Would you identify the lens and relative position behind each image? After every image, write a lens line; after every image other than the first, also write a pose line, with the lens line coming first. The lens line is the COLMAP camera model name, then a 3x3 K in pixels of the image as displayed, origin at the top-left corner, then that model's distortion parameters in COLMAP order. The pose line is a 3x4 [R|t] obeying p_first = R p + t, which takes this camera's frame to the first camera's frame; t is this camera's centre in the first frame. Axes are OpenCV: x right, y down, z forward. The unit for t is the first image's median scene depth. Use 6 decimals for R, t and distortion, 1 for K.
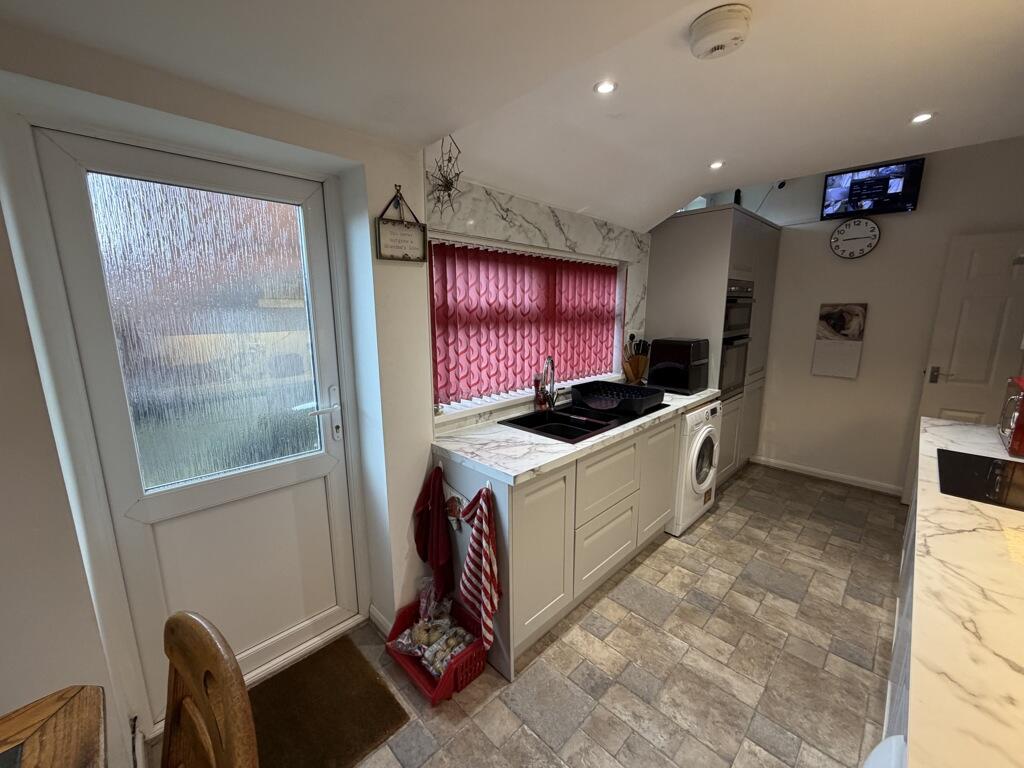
lens RADIAL K [[406.0, 0, 508.3], [0, 406.0, 385.3], [0, 0, 1]] dist [-0.001791, -0.000659]
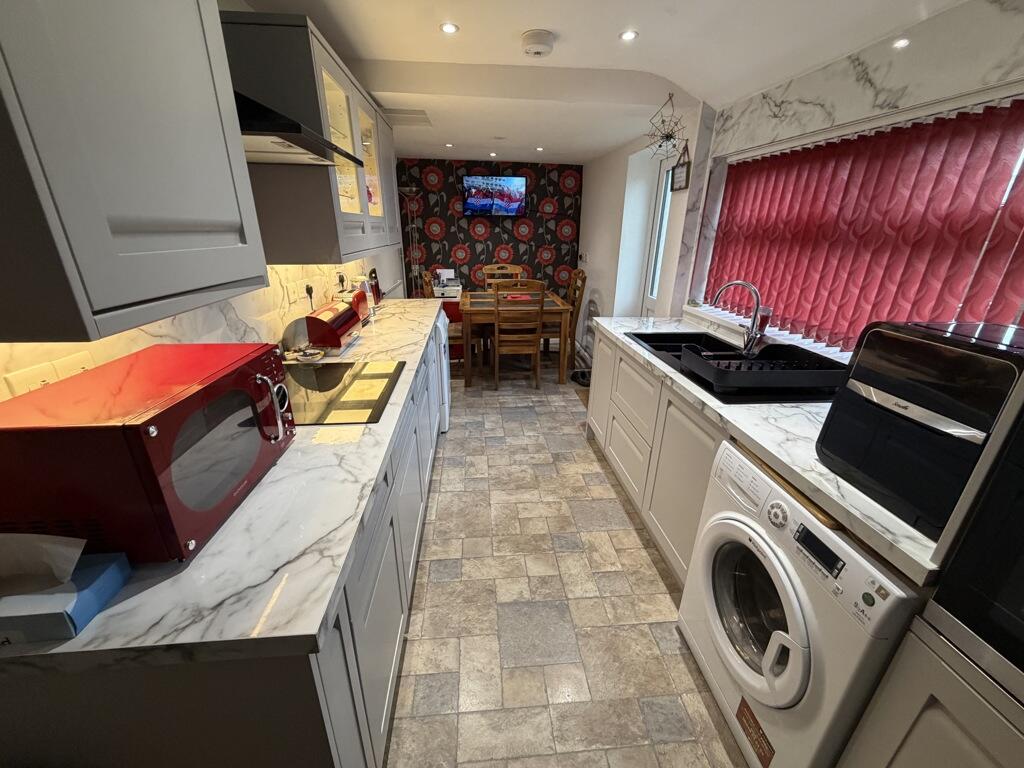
lens RADIAL K [[406.0, 0, 511.0], [0, 406.0, 386.5], [0, 0, 1]] dist [-0.001791, -0.000659]
pose [[-0.635101, 0.279788, -0.719976, 1.196397], [-0.158265, 0.865183, 0.475825, -0.231009], [0.756041, 0.416144, -0.505199, 1.282561]]
